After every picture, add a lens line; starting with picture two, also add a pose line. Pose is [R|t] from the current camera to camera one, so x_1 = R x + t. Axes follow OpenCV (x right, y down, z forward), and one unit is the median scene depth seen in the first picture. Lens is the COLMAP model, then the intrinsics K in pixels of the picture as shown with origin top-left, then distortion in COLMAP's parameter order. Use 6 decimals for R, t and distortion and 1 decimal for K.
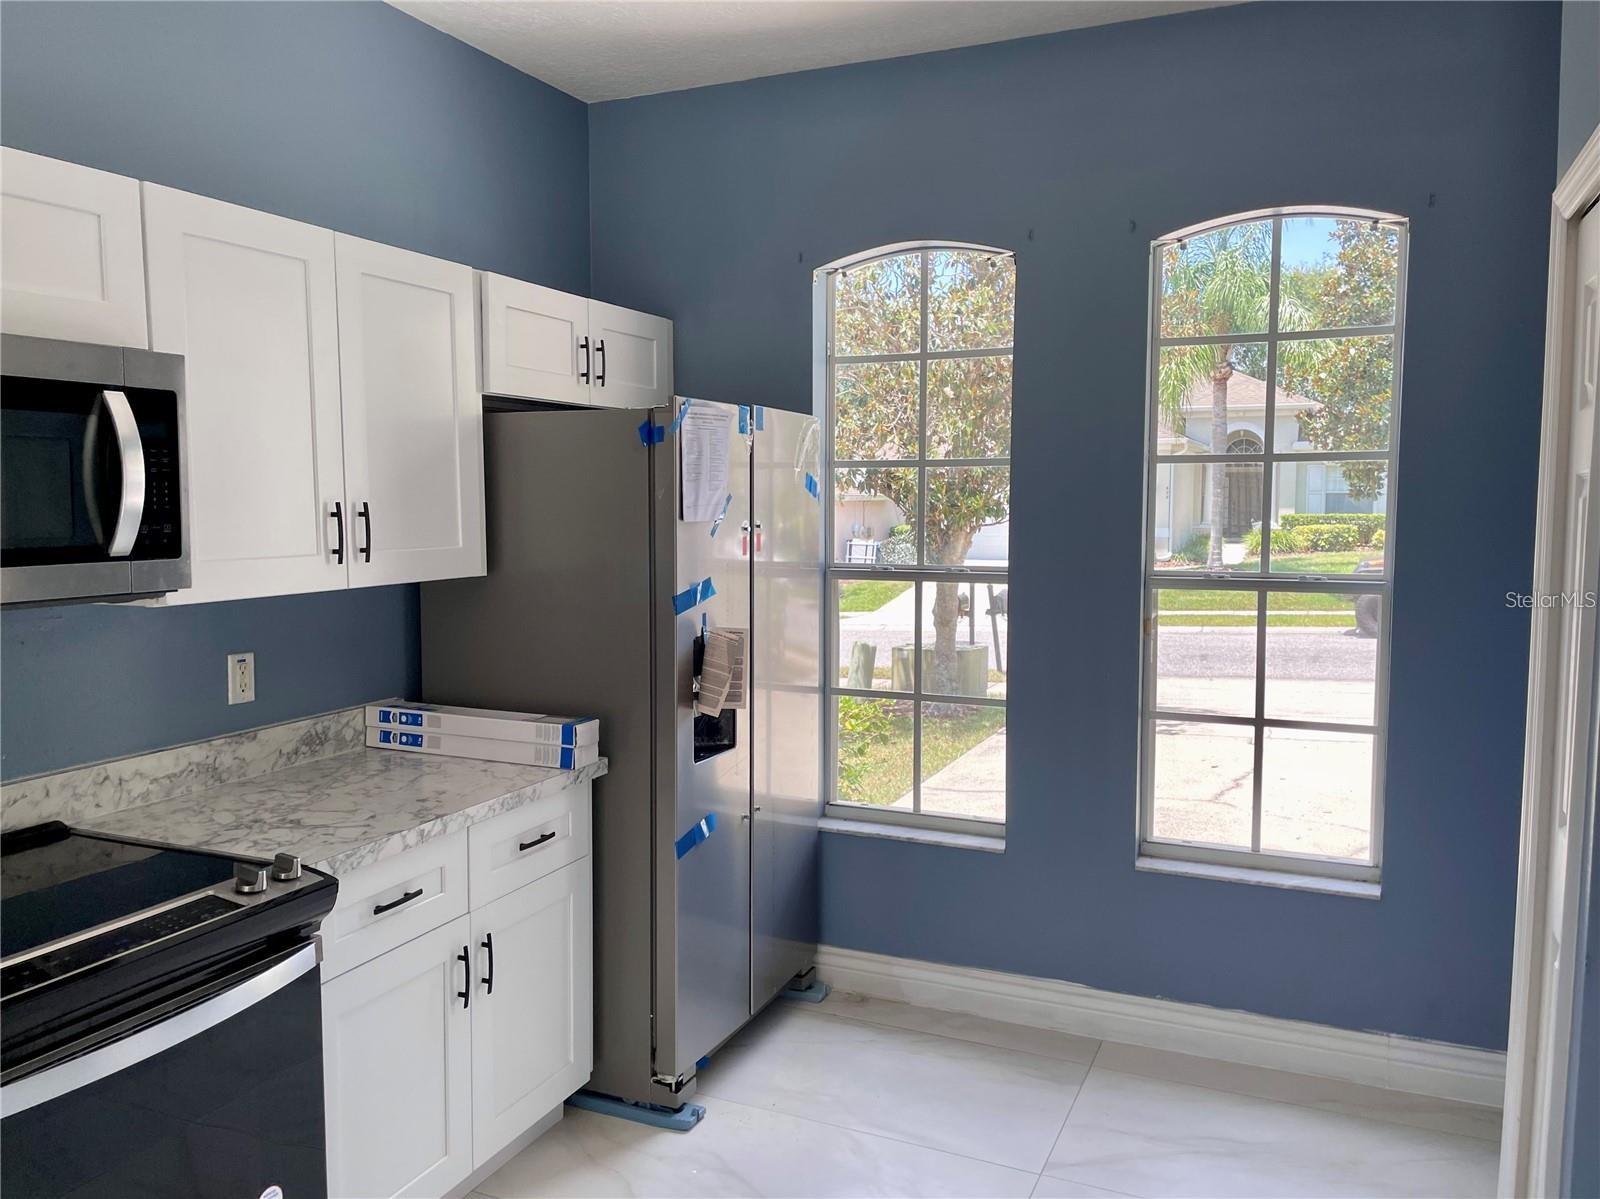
lens RADIAL K [[1249.1, 0, 800.0], [0, 1249.1, 599.5], [0, 0, 1]] dist [0.099543, -0.124975]
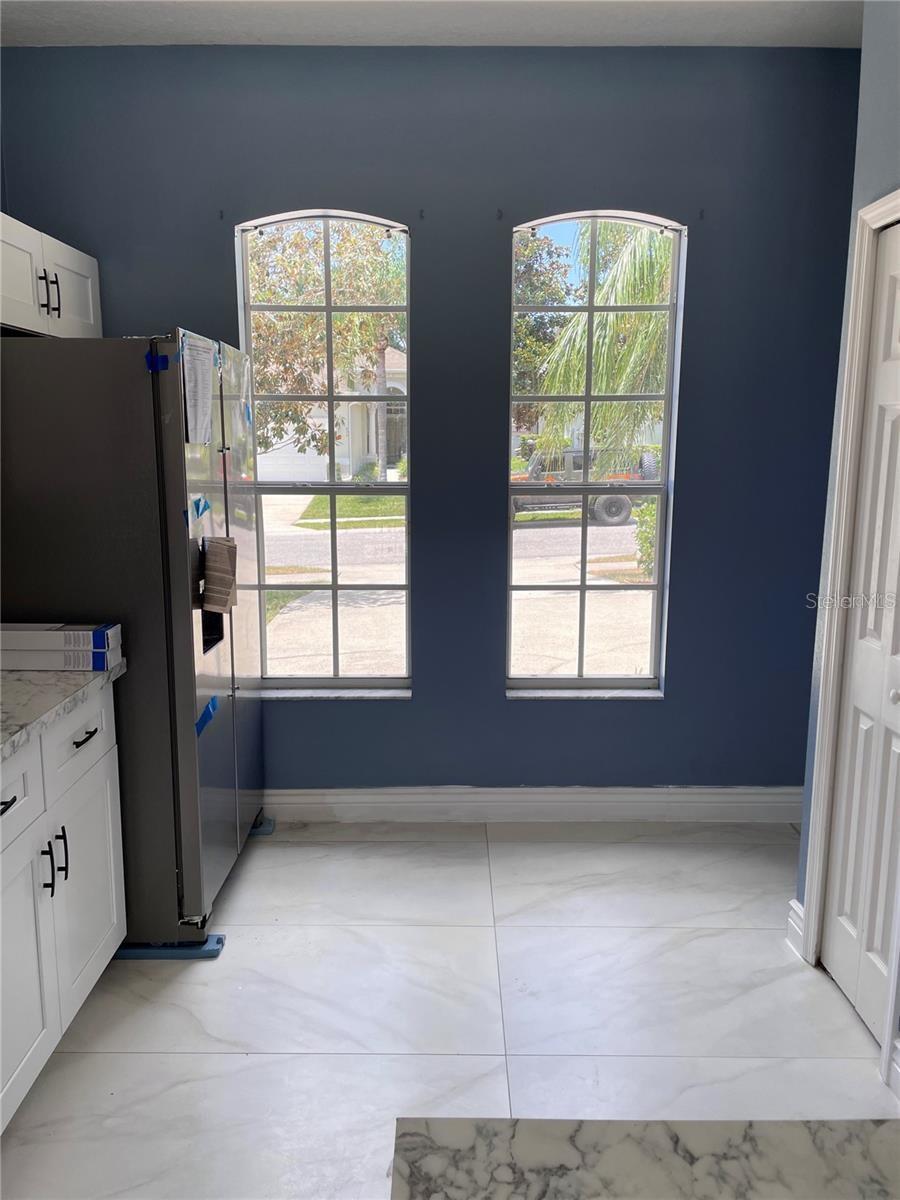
lens RADIAL K [[918.2, 0, 450.0], [0, 918.2, 600.0], [0, 0, 1]] dist [0.129331, -0.198540]
pose [[0.911850, -0.071835, 0.404189, -0.200191], [0.033592, 0.994326, 0.100933, 0.000991], [-0.409146, -0.078458, 0.909090, 0.117732]]
